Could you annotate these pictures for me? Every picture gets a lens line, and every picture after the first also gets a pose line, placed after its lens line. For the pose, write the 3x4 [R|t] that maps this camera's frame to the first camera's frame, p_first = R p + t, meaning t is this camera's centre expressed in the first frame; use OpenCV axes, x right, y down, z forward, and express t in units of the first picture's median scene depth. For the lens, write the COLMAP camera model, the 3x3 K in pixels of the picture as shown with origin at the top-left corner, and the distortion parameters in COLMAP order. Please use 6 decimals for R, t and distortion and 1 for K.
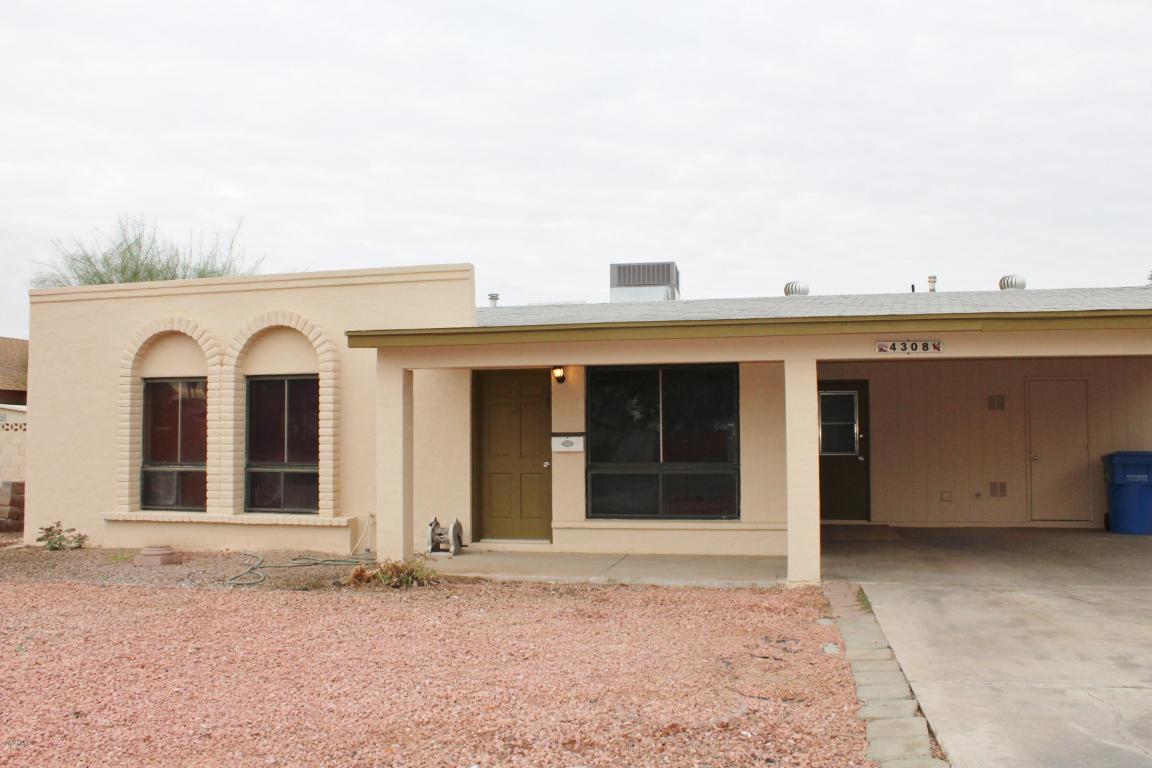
lens RADIAL K [[962.8, 0, 578.2], [0, 962.8, 389.4], [0, 0, 1]] dist [-0.170240, 0.143293]
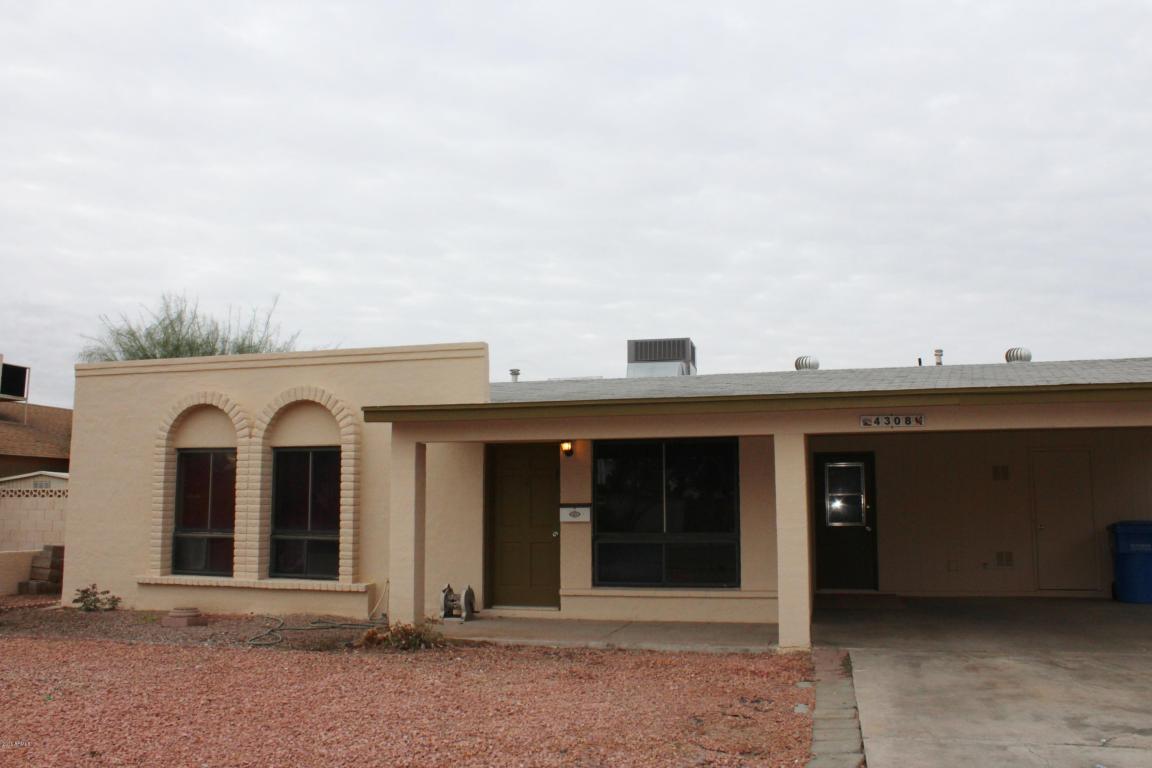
lens RADIAL K [[962.8, 0, 578.2], [0, 962.8, 389.4], [0, 0, 1]] dist [-0.170240, 0.143293]
pose [[0.999076, -0.001615, -0.042939, 0.037398], [-0.001559, 0.997272, -0.073794, -0.001585], [0.042941, 0.073793, 0.996349, -0.047168]]
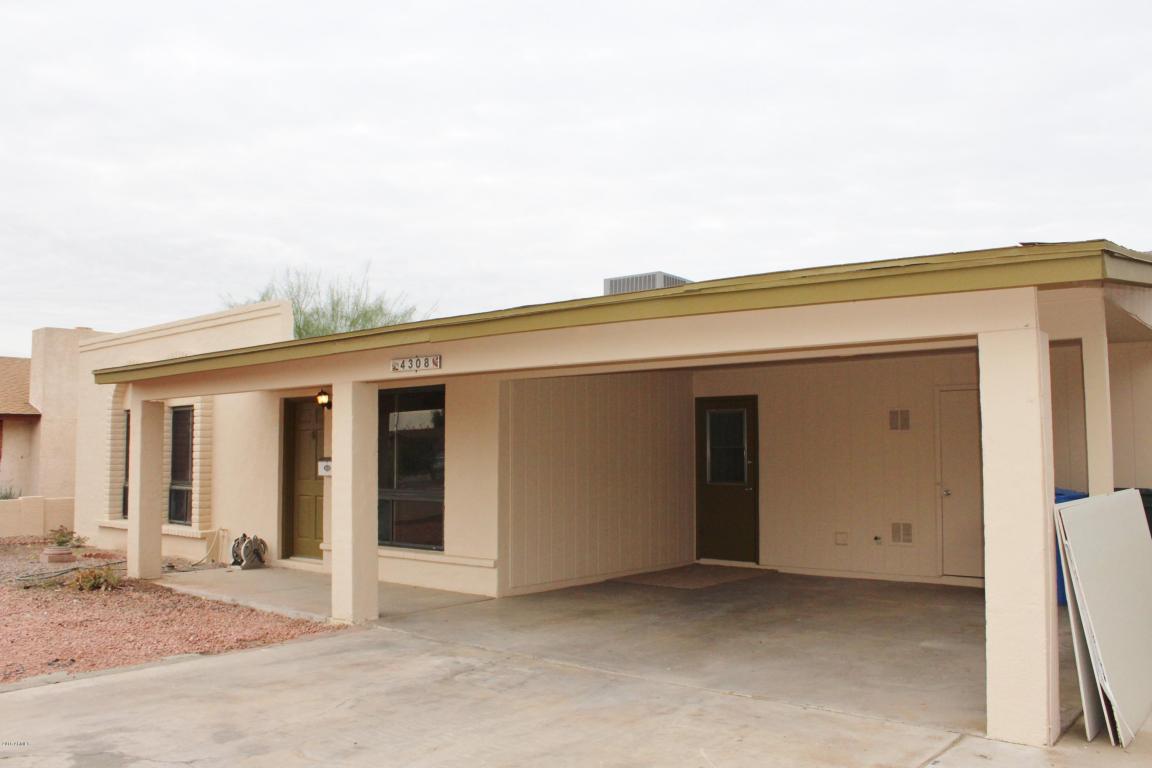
lens RADIAL K [[962.8, 0, 578.2], [0, 962.8, 389.4], [0, 0, 1]] dist [-0.170240, 0.143293]
pose [[0.884210, -0.029809, -0.466137, 0.699602], [0.021042, 0.999490, -0.024001, 0.002398], [0.466615, 0.011414, 0.884387, 0.224041]]
